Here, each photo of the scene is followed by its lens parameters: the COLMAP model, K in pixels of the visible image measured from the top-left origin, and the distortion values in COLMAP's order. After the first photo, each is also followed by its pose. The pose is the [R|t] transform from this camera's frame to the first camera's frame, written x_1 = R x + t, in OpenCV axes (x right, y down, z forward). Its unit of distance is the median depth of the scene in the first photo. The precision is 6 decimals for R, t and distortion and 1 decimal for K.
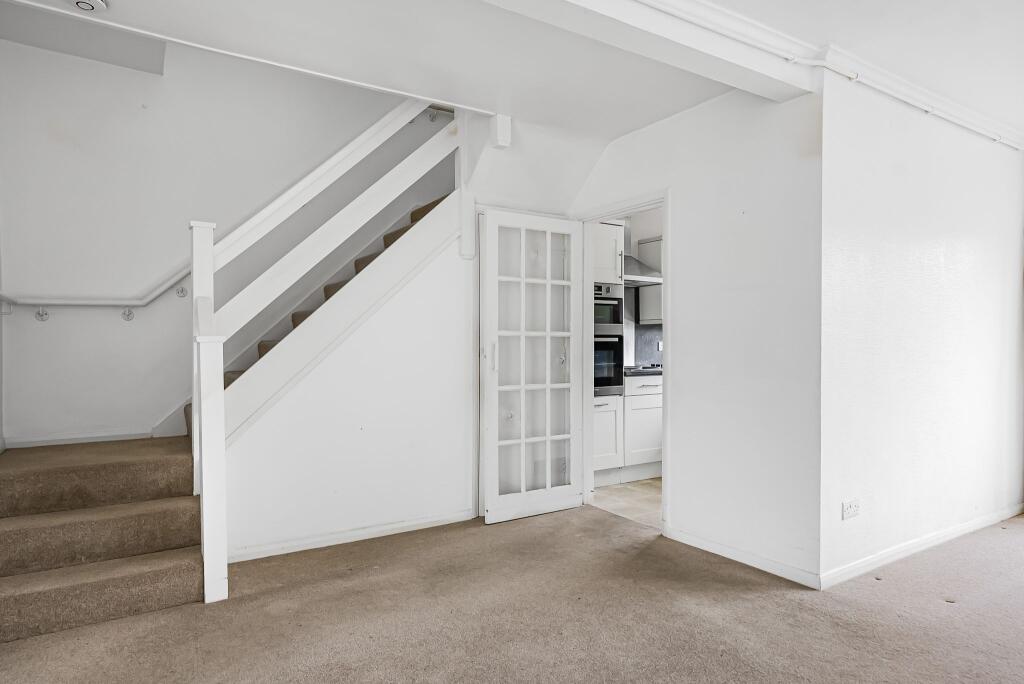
lens RADIAL K [[622.3, 0, 510.1], [0, 622.3, 346.2], [0, 0, 1]] dist [0.005183, -0.000685]
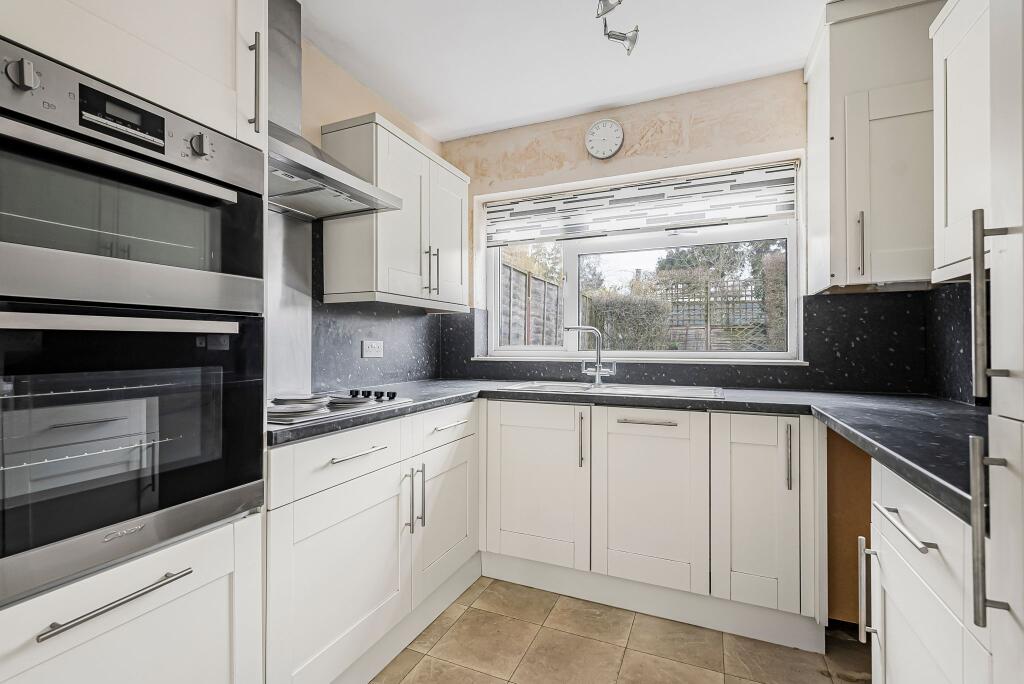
lens RADIAL K [[470.6, 0, 516.1], [0, 470.6, 339.9], [0, 0, 1]] dist [0.003848, -0.002361]
pose [[0.835136, 0.007101, 0.549998, 0.200519], [0.001356, 0.999887, -0.014969, -0.001889], [-0.550042, 0.013247, 0.835032, 0.931207]]
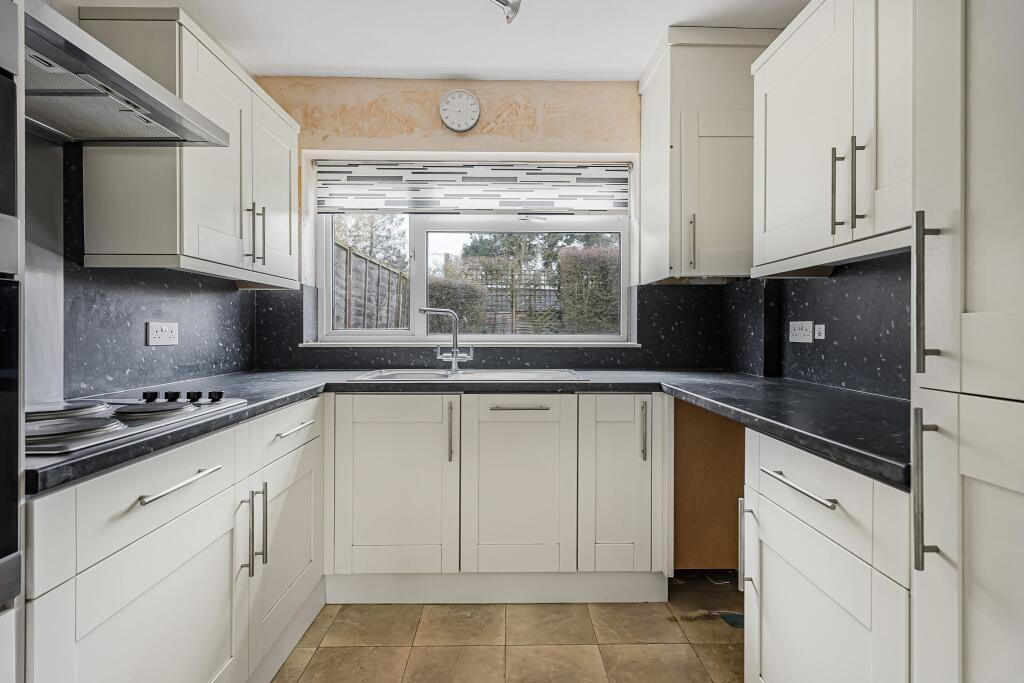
lens RADIAL K [[470.6, 0, 525.5], [0, 470.6, 329.0], [0, 0, 1]] dist [0.003848, -0.002361]
pose [[0.526404, 0.001879, 0.850232, 0.180481], [0.001825, 0.999993, -0.003340, -0.001800], [-0.850233, 0.003310, 0.526397, 1.012294]]
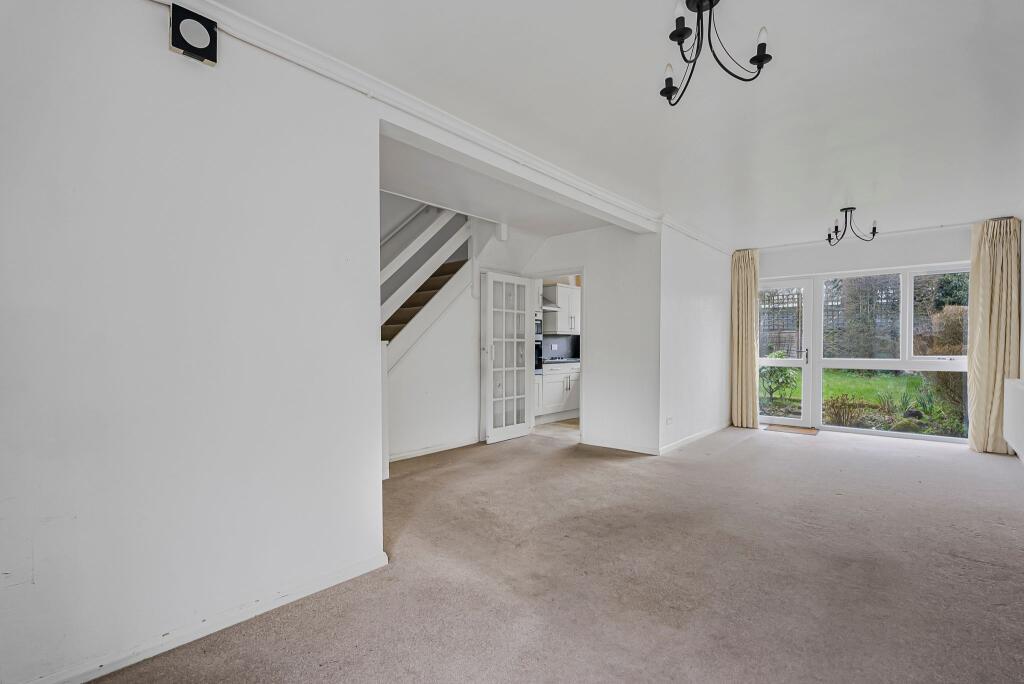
lens RADIAL K [[470.6, 0, 518.9], [0, 470.6, 346.1], [0, 0, 1]] dist [0.003848, -0.002361]
pose [[0.961191, 0.000715, 0.275882, -0.314366], [0.000174, 0.999995, -0.003199, 0.002796], [-0.275883, 0.003123, 0.961186, -0.335078]]
